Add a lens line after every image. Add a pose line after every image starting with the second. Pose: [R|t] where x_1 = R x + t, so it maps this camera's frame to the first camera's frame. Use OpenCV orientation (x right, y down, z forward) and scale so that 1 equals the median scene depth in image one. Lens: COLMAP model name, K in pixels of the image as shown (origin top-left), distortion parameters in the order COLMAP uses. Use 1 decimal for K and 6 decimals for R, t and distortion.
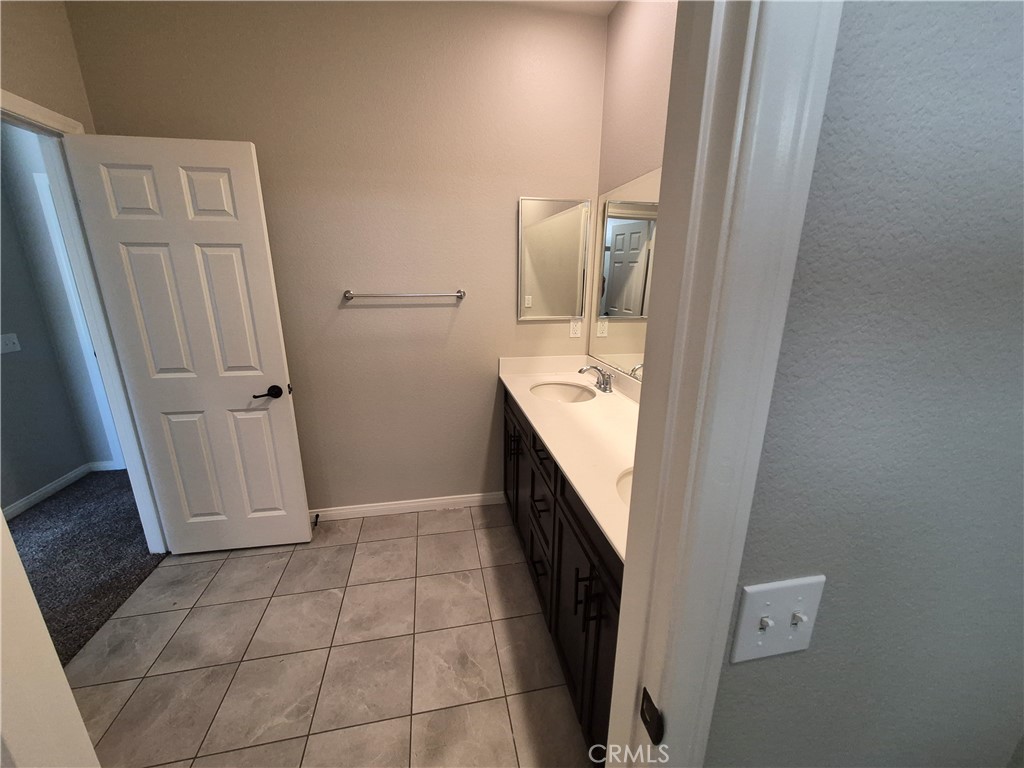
lens RADIAL K [[400.4, 0, 510.7], [0, 400.4, 382.2], [0, 0, 1]] dist [-0.002116, -0.000090]
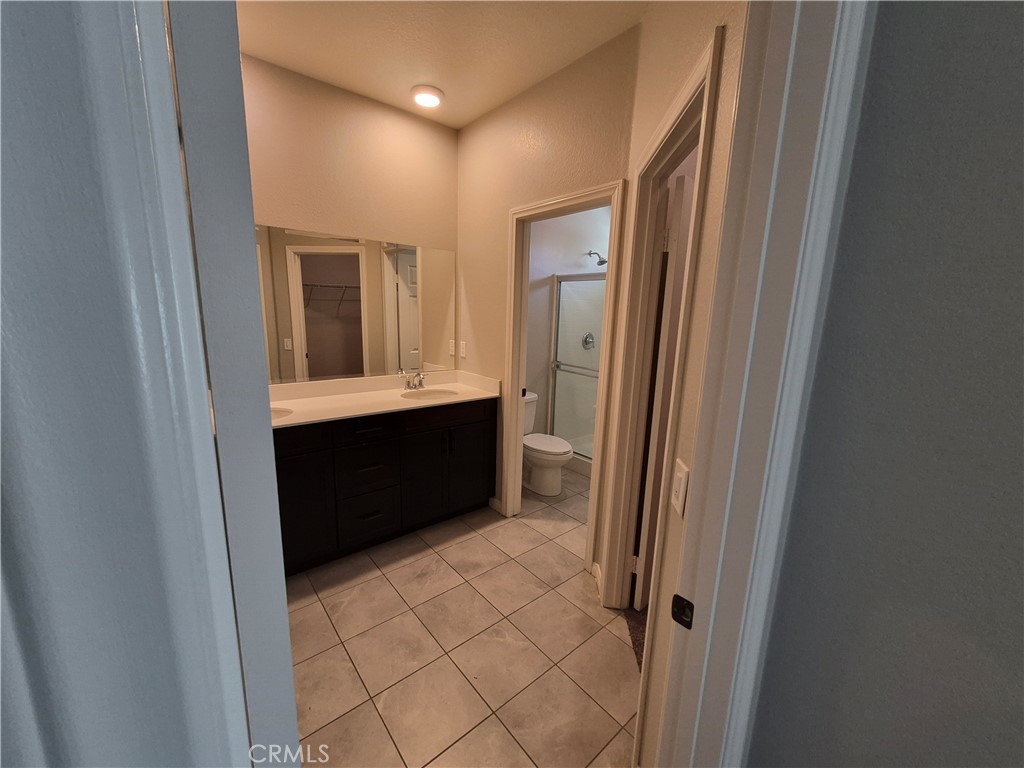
lens RADIAL K [[400.4, 0, 510.3], [0, 400.4, 385.9], [0, 0, 1]] dist [-0.002116, -0.000090]
pose [[-0.482837, -0.182033, 0.856582, -1.326652], [0.205243, 0.927389, 0.312771, -0.289646], [-0.851319, 0.326825, -0.410417, 1.076850]]
